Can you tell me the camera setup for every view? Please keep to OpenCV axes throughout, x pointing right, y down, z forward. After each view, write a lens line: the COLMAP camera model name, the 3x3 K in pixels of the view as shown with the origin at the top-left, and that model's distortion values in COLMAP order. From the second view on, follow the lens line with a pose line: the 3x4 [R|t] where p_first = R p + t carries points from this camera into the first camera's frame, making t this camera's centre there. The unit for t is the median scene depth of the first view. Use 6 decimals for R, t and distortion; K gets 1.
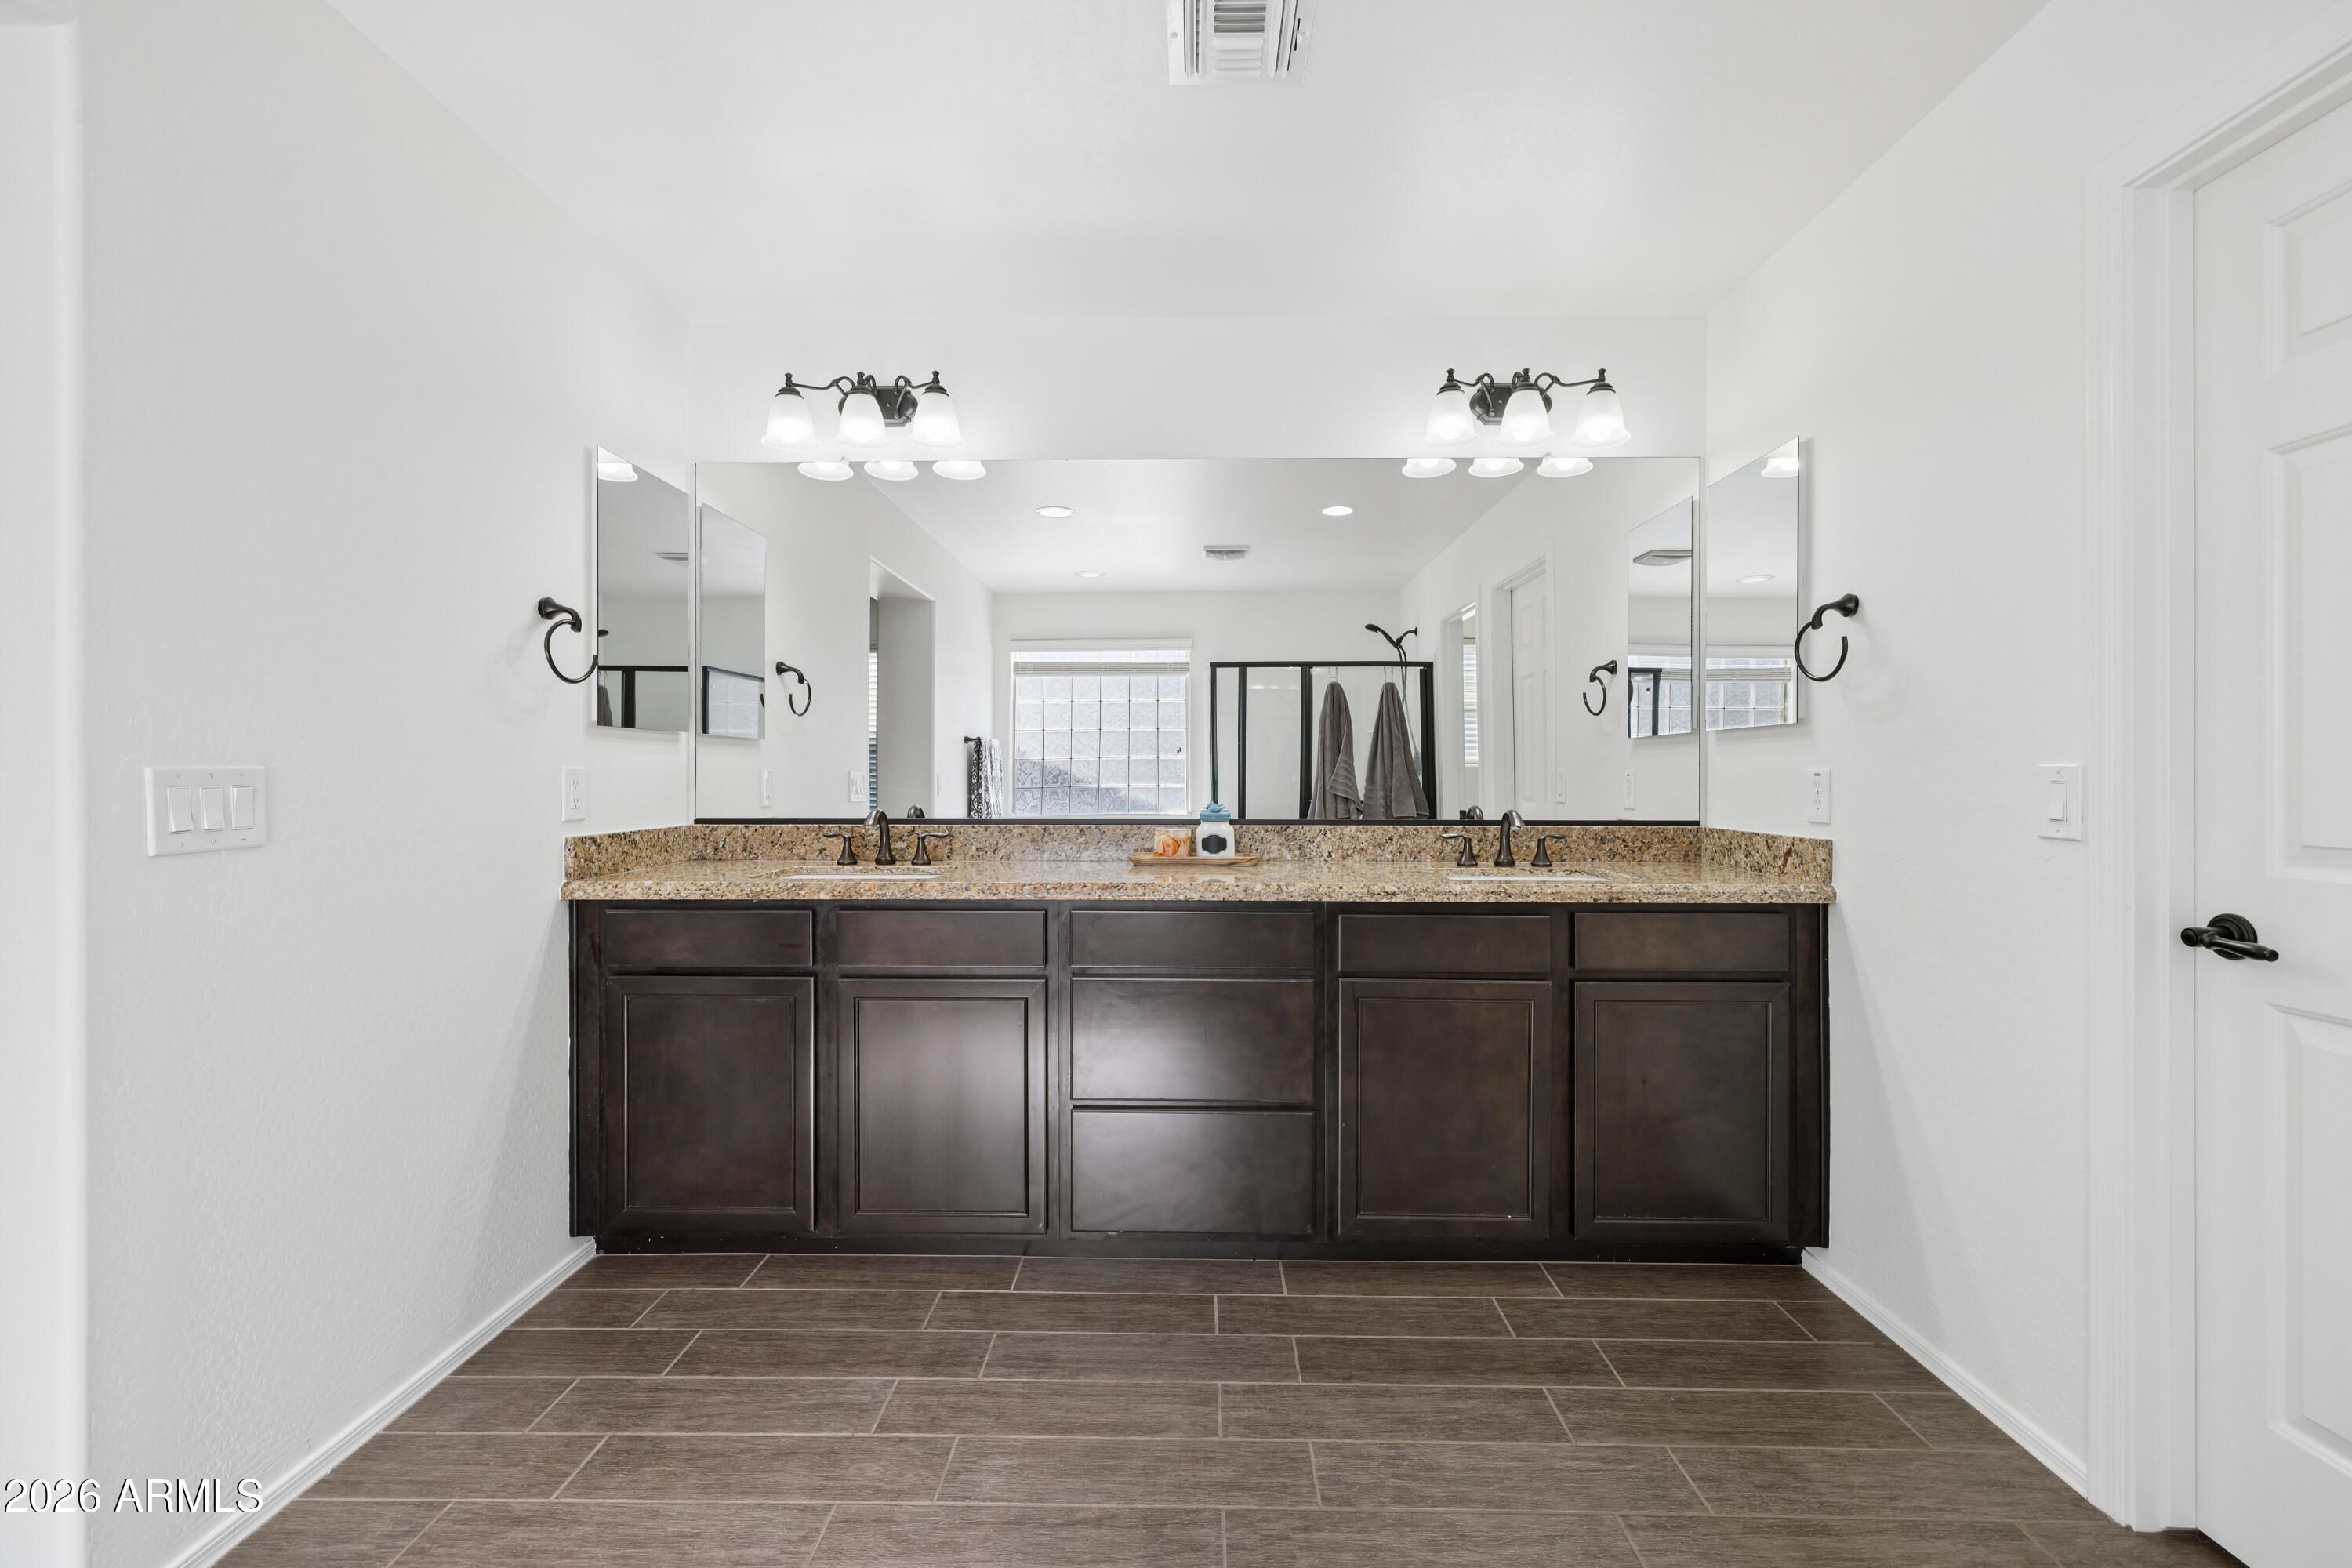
lens RADIAL K [[983.7, 0, 1179.9], [0, 983.7, 778.8], [0, 0, 1]] dist [0.002153, 0.000463]
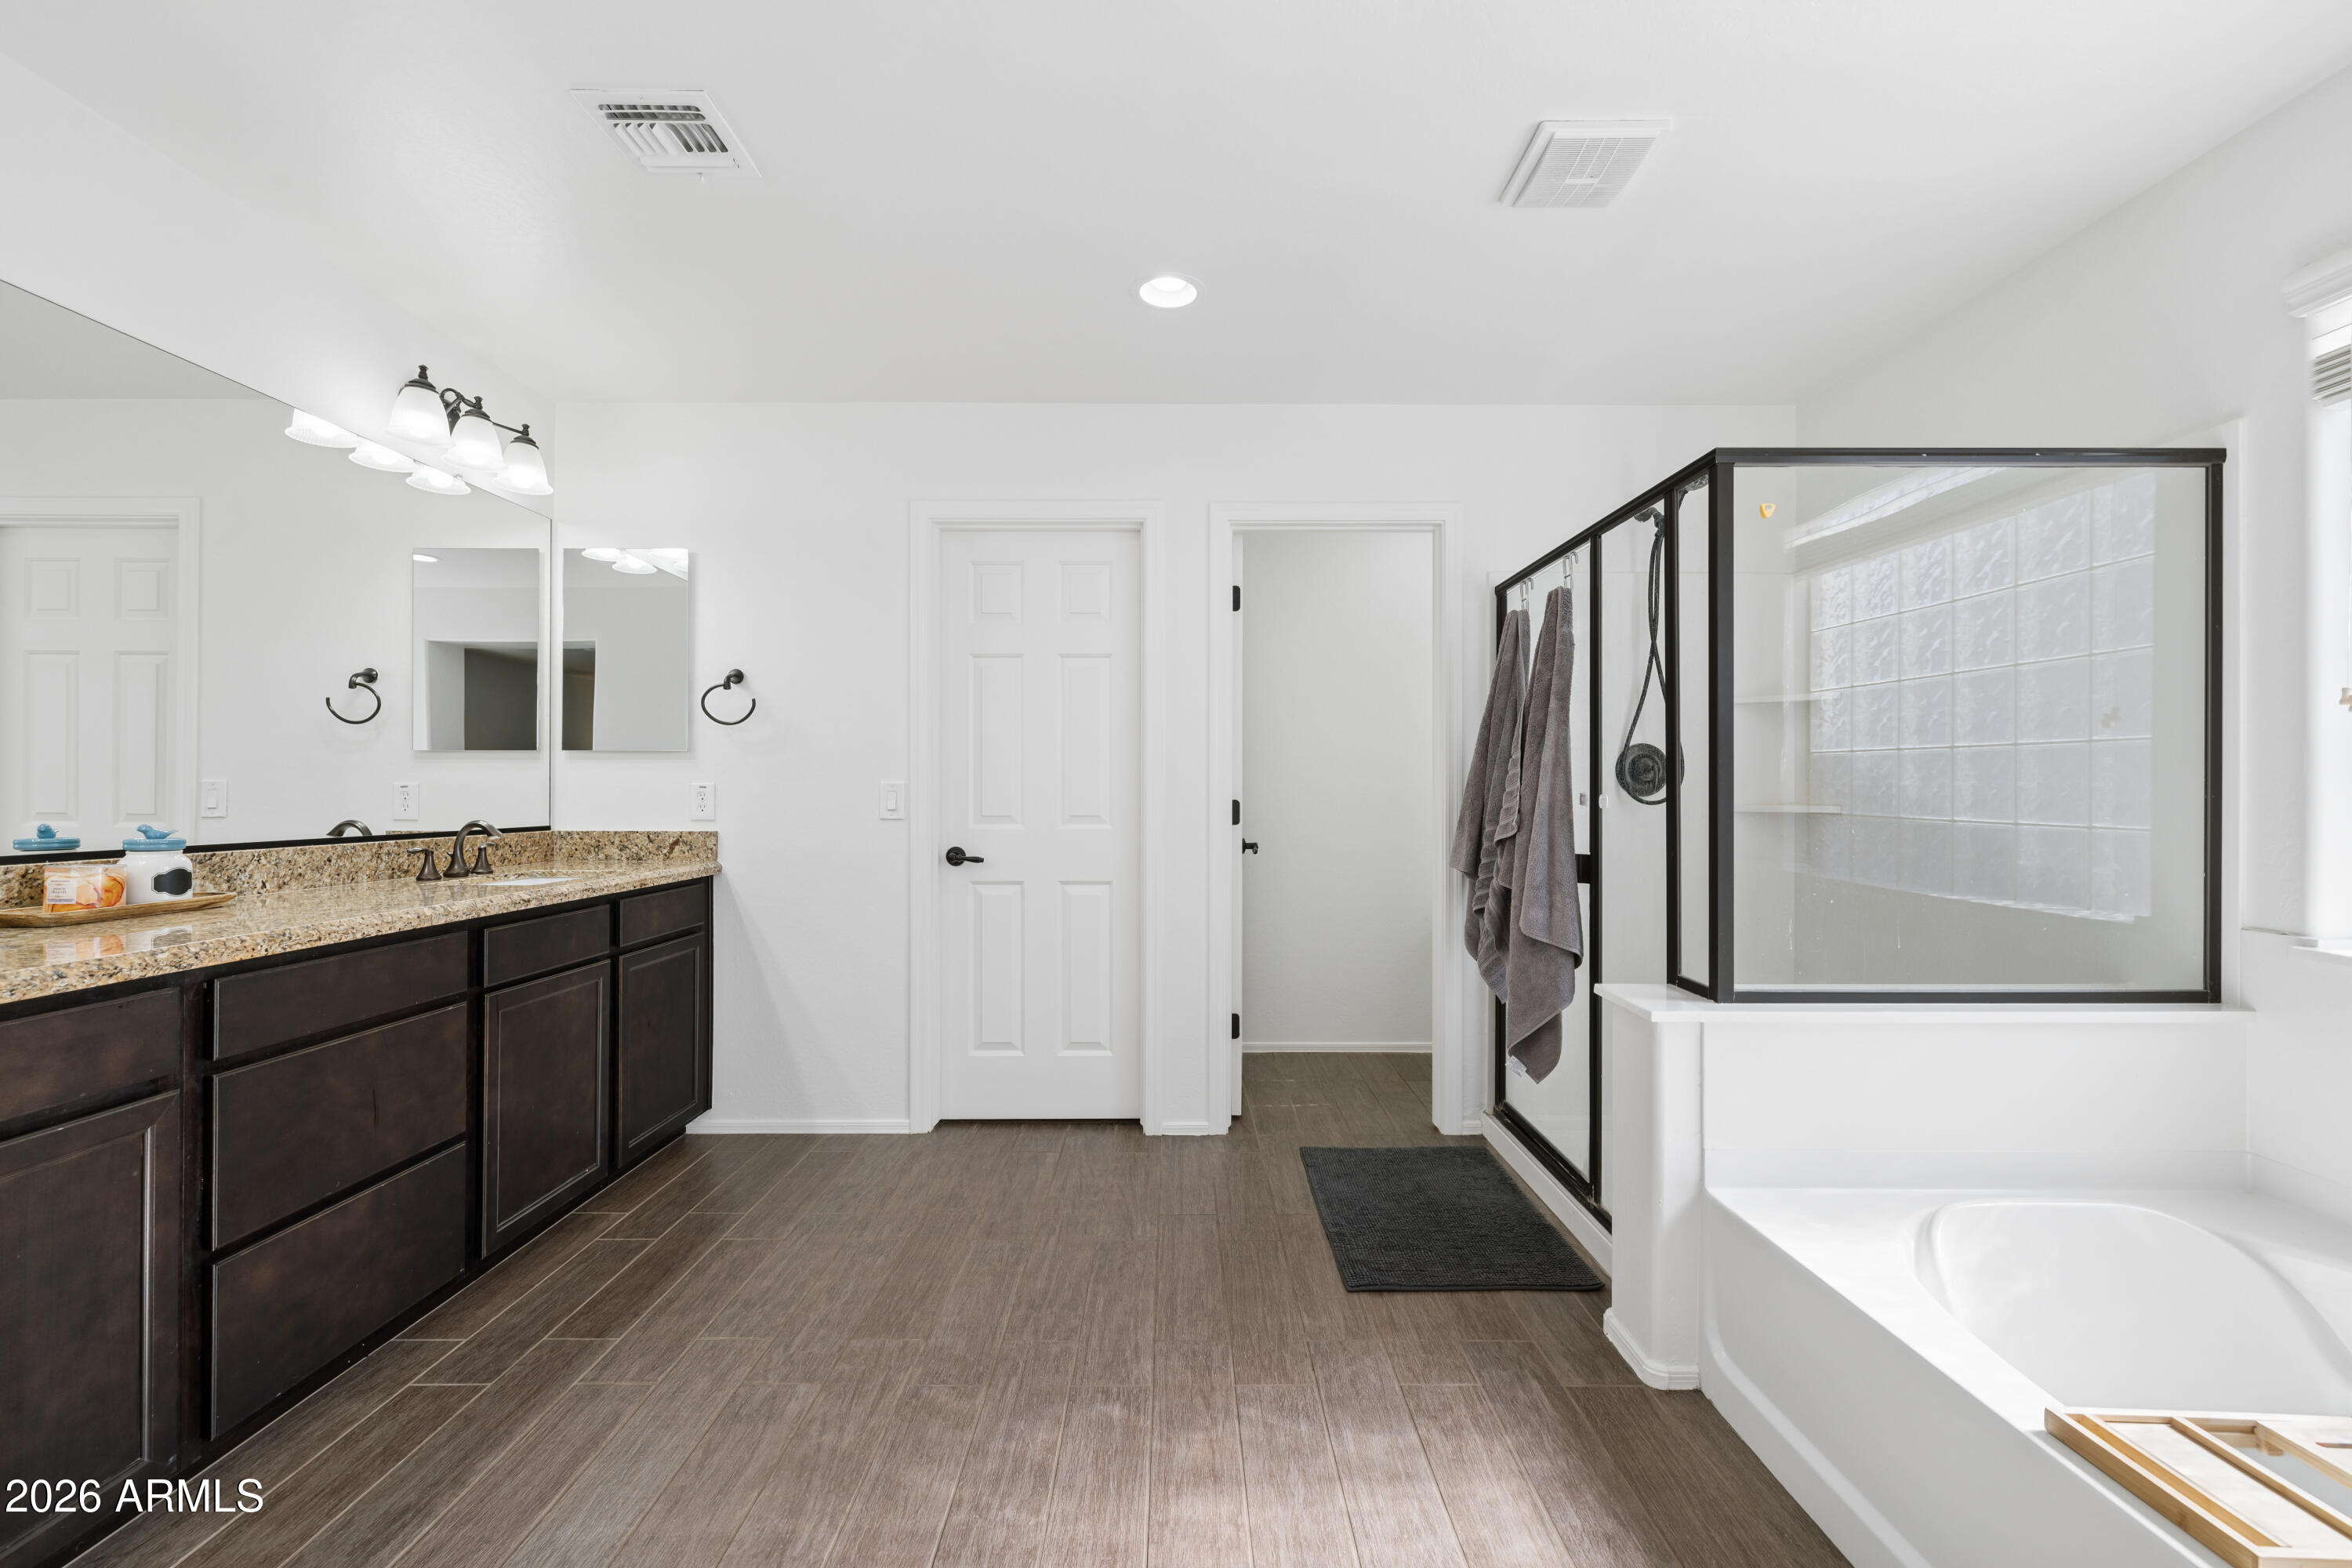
lens RADIAL K [[983.7, 0, 1178.7], [0, 983.7, 788.6], [0, 0, 1]] dist [0.002153, 0.000463]
pose [[-0.020836, 0.000465, 0.999783, -0.832433], [0.002660, 0.999996, -0.000409, 0.000353], [-0.999779, 0.002651, -0.020837, 0.331890]]
